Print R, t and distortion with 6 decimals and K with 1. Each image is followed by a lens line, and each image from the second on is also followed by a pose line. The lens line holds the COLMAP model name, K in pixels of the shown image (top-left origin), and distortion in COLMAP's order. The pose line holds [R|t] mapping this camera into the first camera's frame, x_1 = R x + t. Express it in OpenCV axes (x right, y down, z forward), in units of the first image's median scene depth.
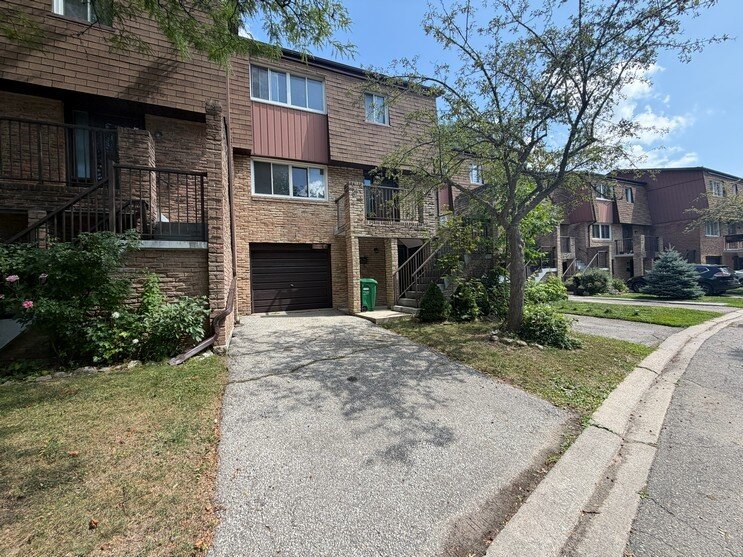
lens RADIAL K [[300.0, 0, 371.5], [0, 300.0, 278.5], [0, 0, 1]] dist [0.001102, 0.000083]
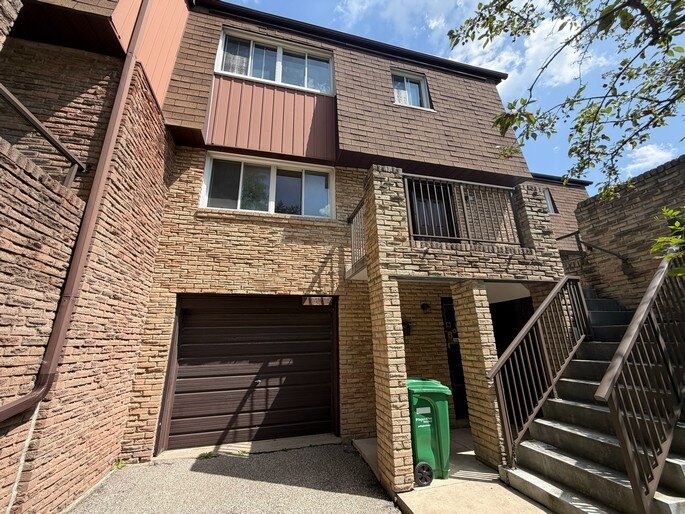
lens RADIAL K [[275.6, 0, 340.1], [0, 275.6, 250.4], [0, 0, 1]] dist [0.000539, -0.000004]
pose [[0.986237, -0.035615, -0.161453, -0.056793], [-0.013550, 0.955828, -0.293613, -0.054204], [0.164779, 0.291760, 0.942191, 0.569763]]
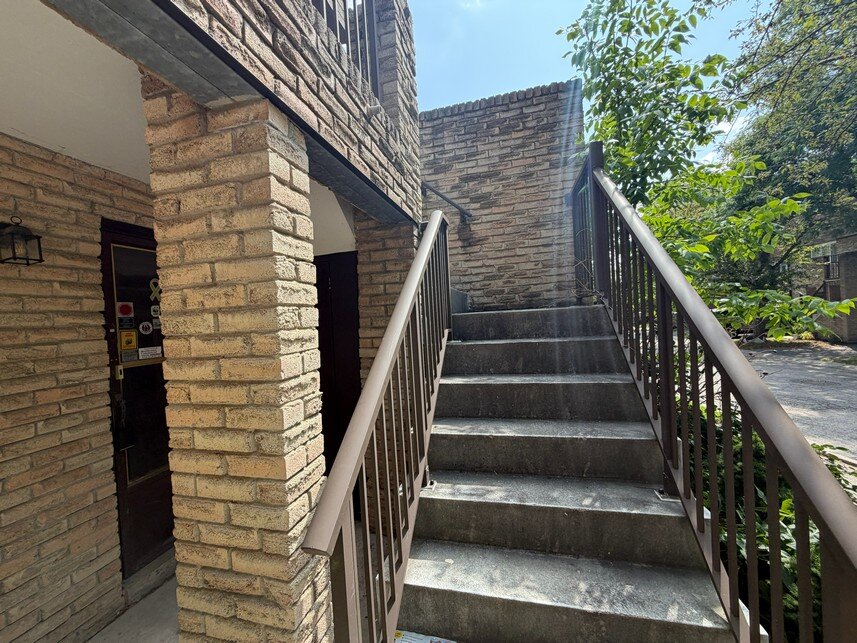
lens RADIAL K [[346.1, 0, 428.5], [0, 346.1, 321.5], [0, 0, 1]] dist [0.001102, 0.000083]
pose [[0.620323, -0.008278, 0.784303, 0.012376], [0.025154, 0.999640, -0.009345, -0.063117], [-0.783943, 0.025525, 0.620308, 0.892203]]
